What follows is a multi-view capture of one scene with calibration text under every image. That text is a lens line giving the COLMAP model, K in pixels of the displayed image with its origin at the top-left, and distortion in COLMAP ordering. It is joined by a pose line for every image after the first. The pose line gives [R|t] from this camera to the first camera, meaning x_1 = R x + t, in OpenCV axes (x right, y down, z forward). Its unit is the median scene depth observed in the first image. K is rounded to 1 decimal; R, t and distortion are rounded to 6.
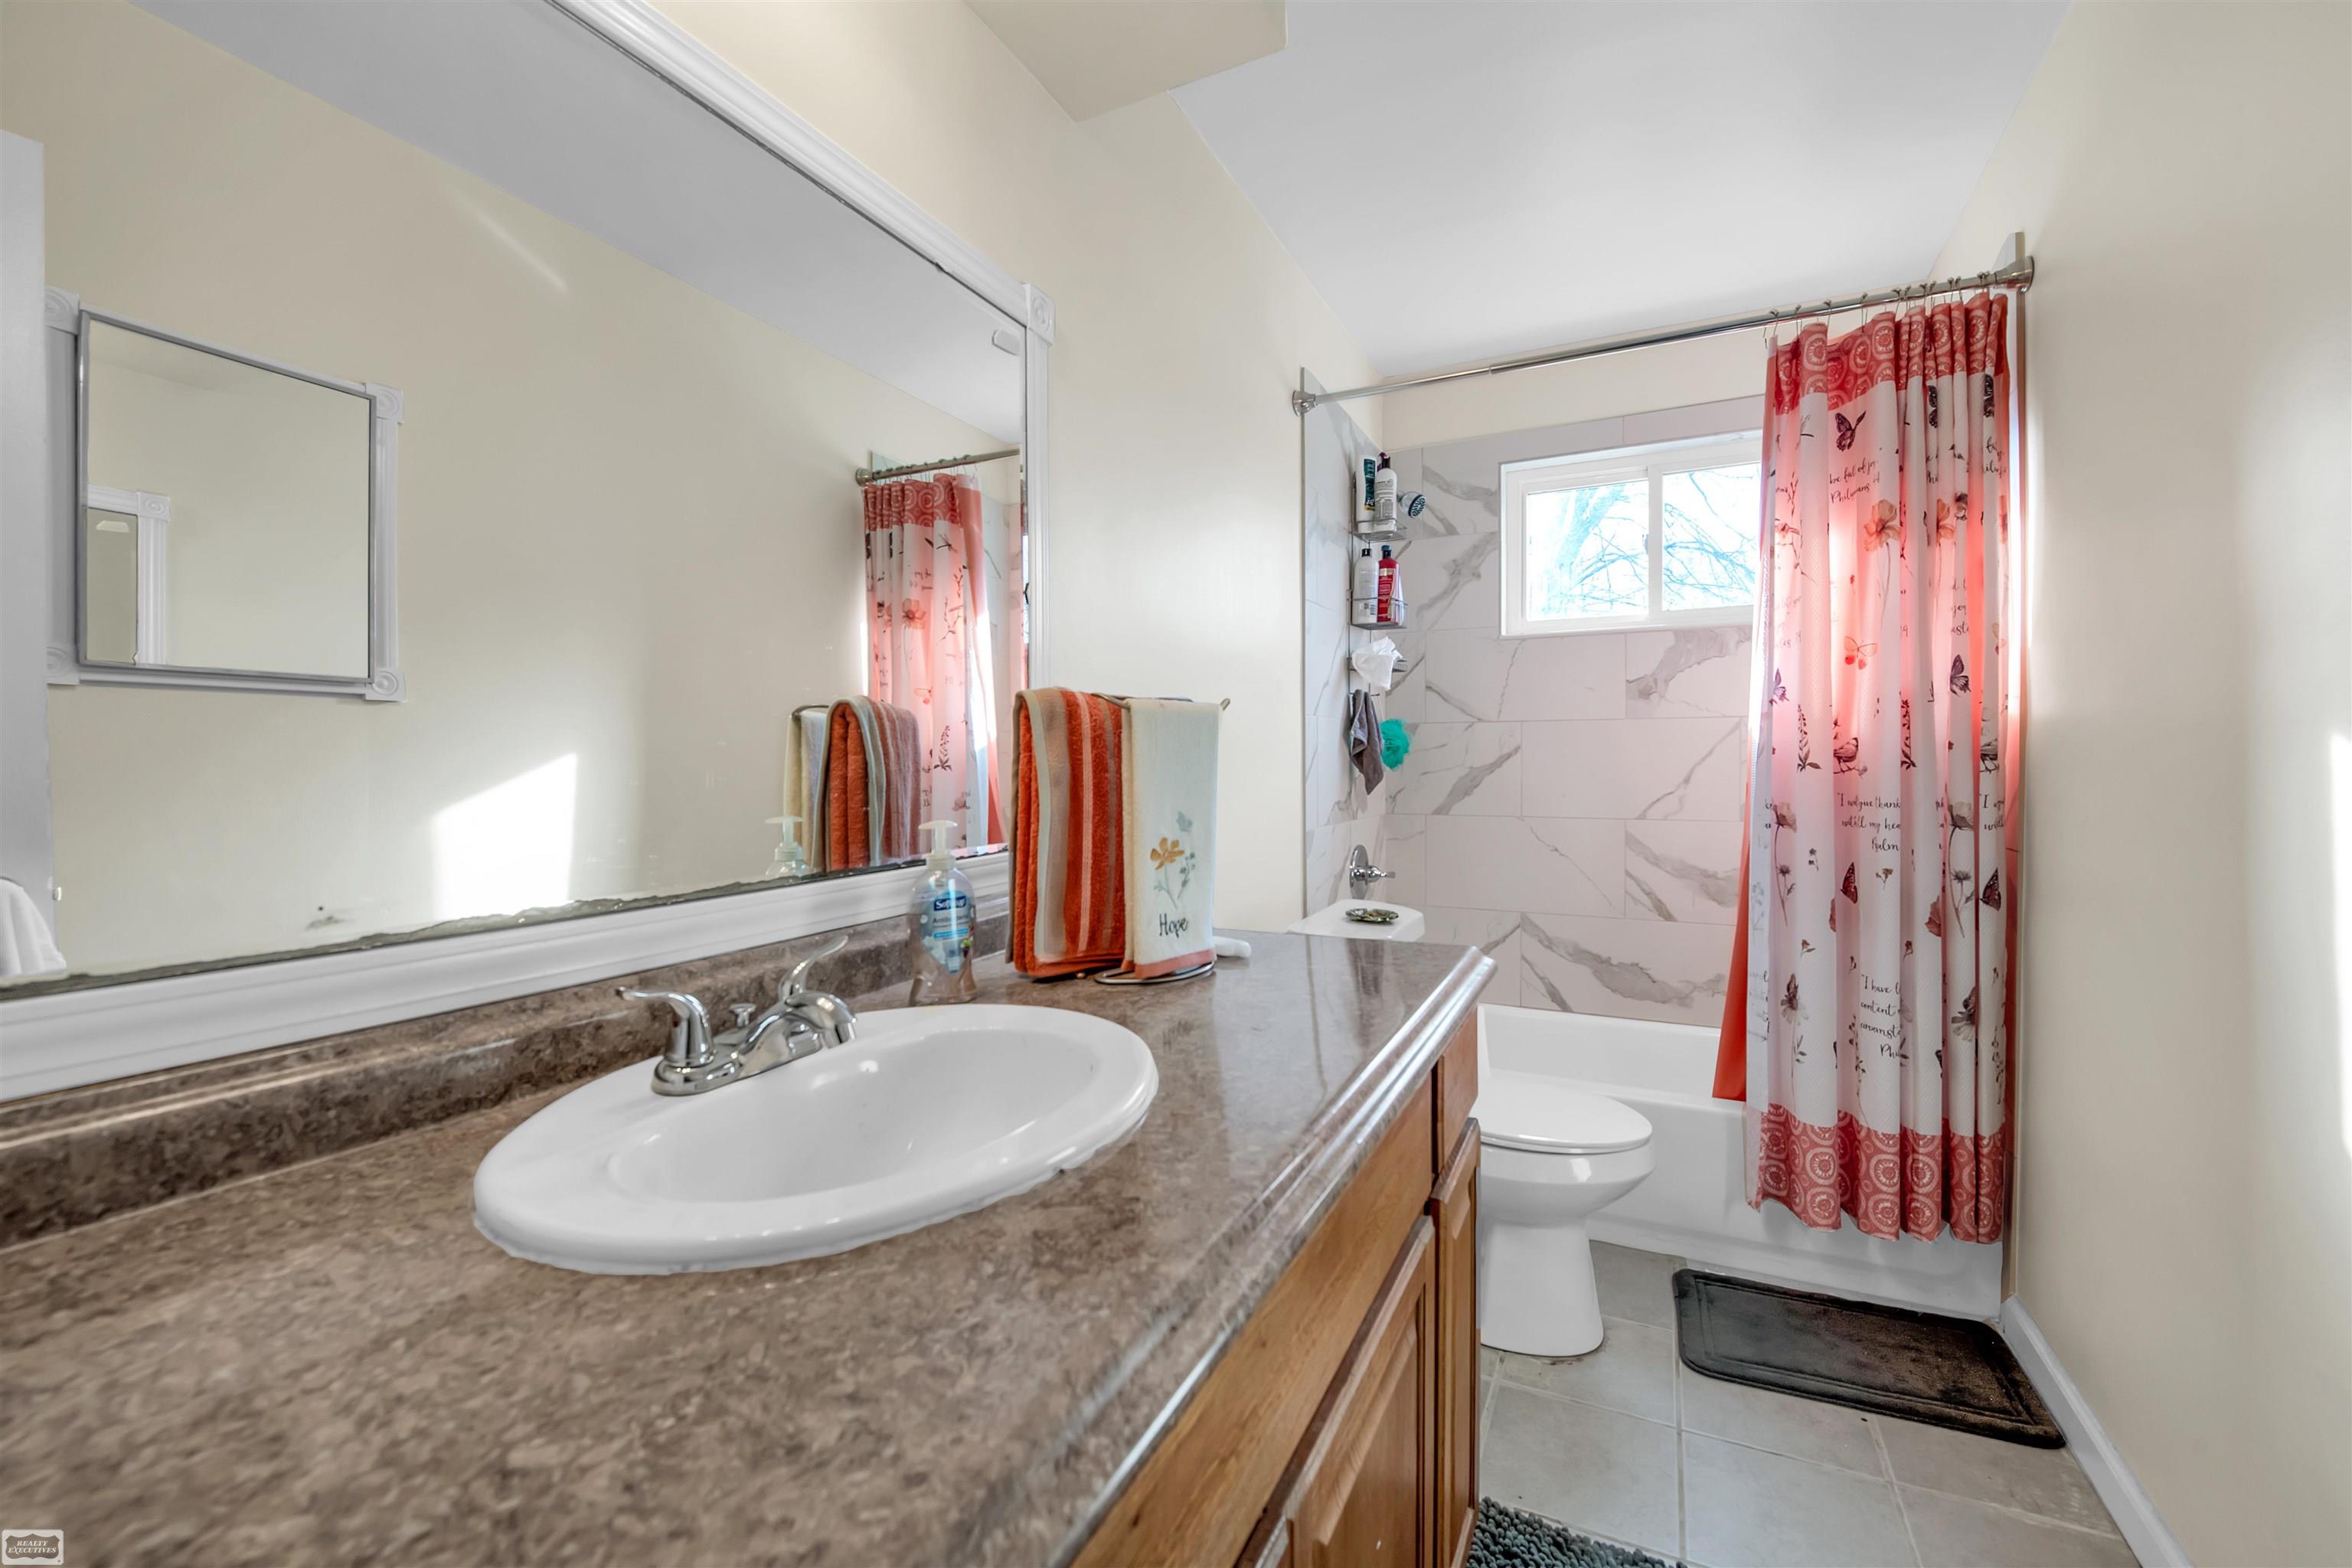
lens RADIAL K [[971.8, 0, 1189.0], [0, 971.8, 757.0], [0, 0, 1]] dist [-0.000956, -0.000165]
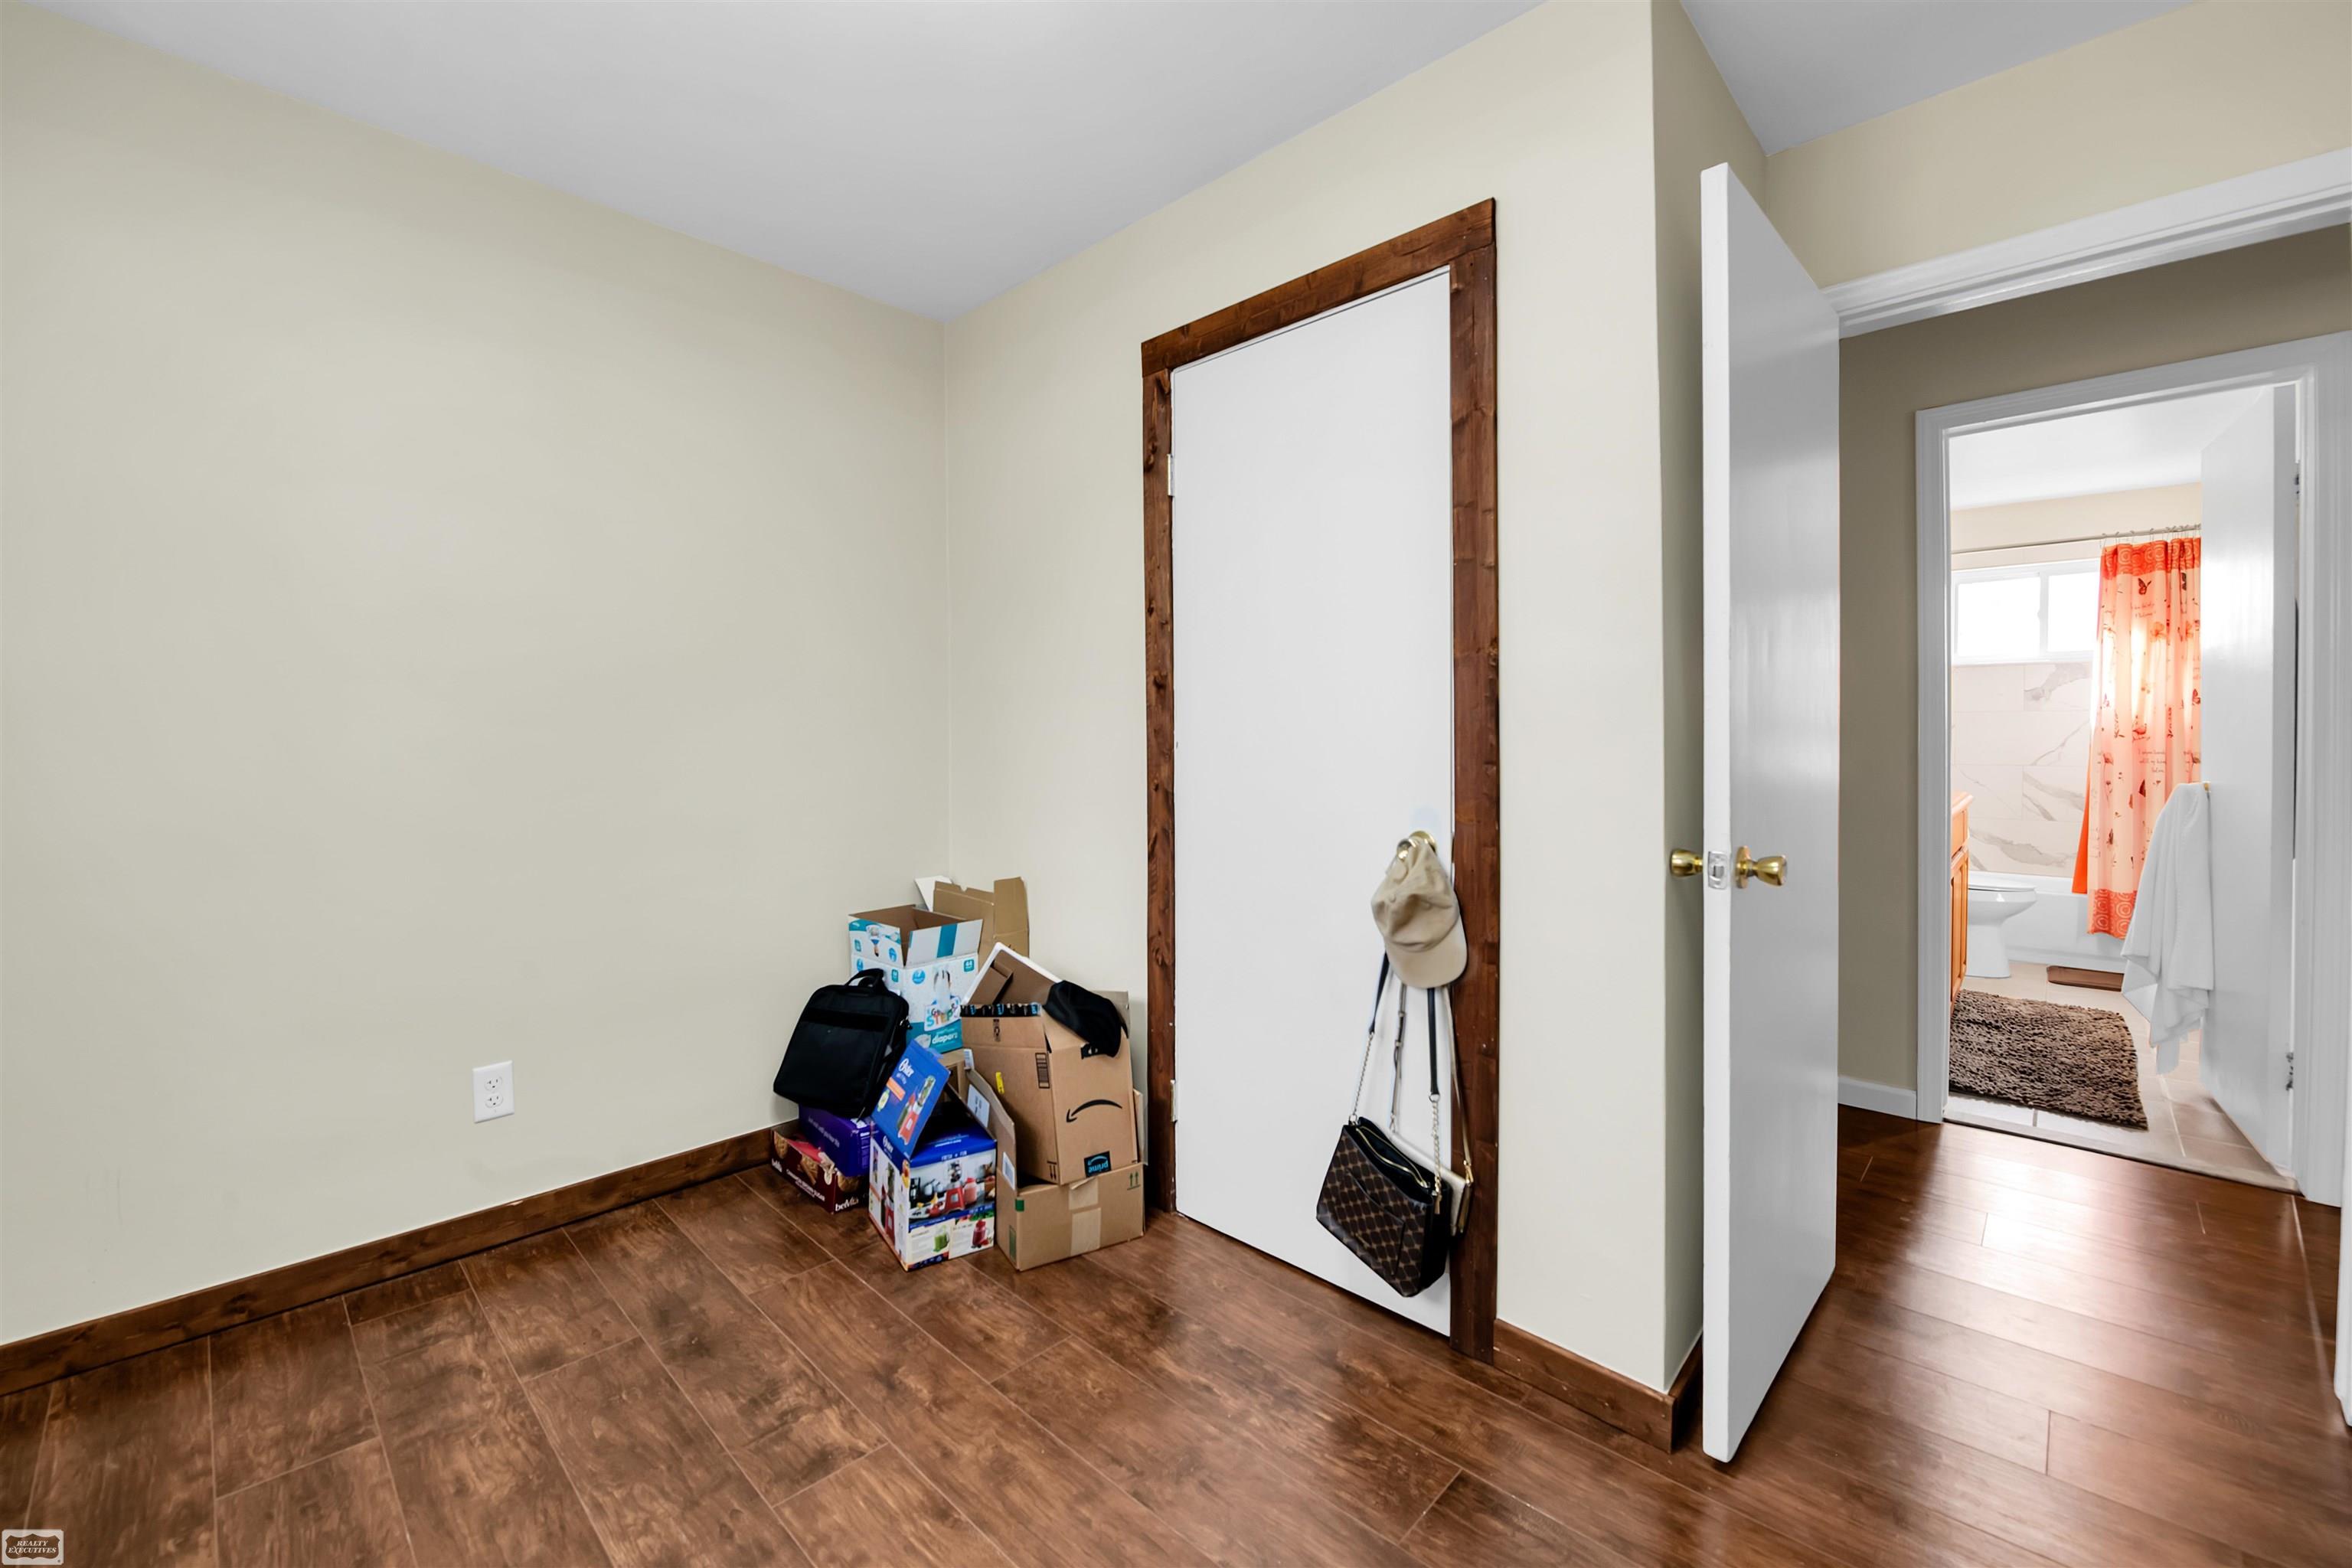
lens RADIAL K [[967.1, 0, 1185.7], [0, 967.1, 733.0], [0, 0, 1]] dist [-0.002423, -0.000338]
pose [[0.957148, 0.006501, -0.289525, -0.790013], [-0.005165, 0.999972, 0.005378, 0.001144], [0.289552, -0.003652, 0.957155, -1.769438]]
